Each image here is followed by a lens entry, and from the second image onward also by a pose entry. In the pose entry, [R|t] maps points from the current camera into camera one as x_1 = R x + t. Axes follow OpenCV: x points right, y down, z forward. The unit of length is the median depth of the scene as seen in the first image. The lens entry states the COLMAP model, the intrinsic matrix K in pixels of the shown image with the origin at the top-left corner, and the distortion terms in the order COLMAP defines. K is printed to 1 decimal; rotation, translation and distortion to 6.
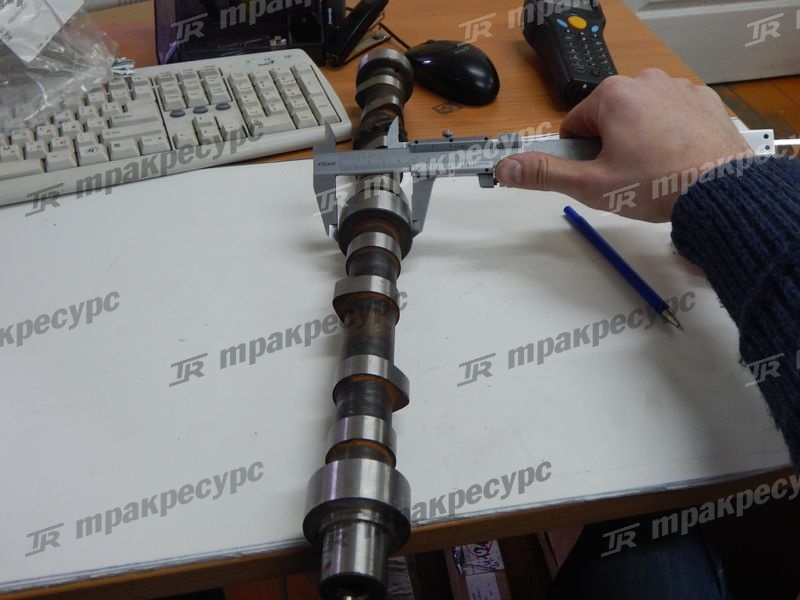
lens RADIAL K [[916.3, 0, 400.0], [0, 916.3, 300.0], [0, 0, 1]] dist [-0.000470, -0.024841]
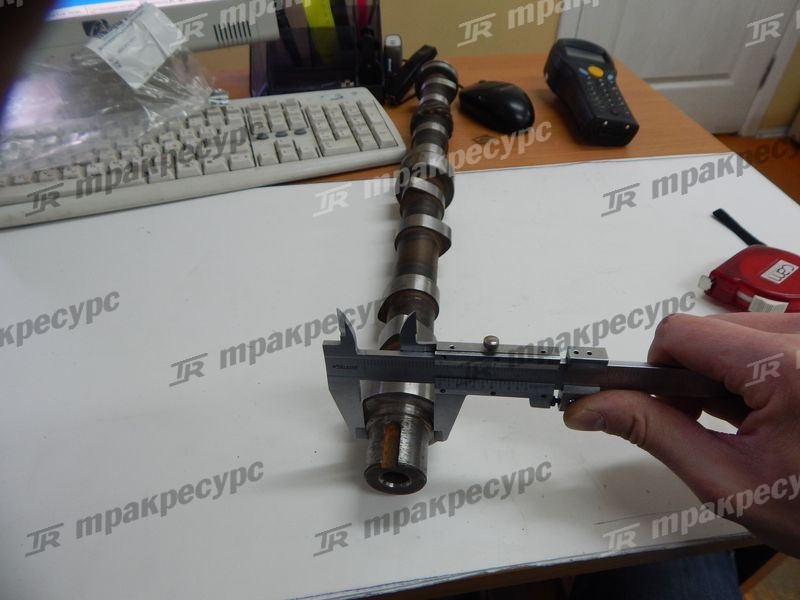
lens RADIAL K [[534.4, 0, 390.2], [0, 534.4, 301.7], [0, 0, 1]] dist [0.031674, 0.000693]
pose [[0.998776, 0.027134, -0.041358, -0.039597], [-0.024279, 0.997389, 0.068019, -0.039138], [0.043095, -0.066931, 0.996826, 0.285773]]
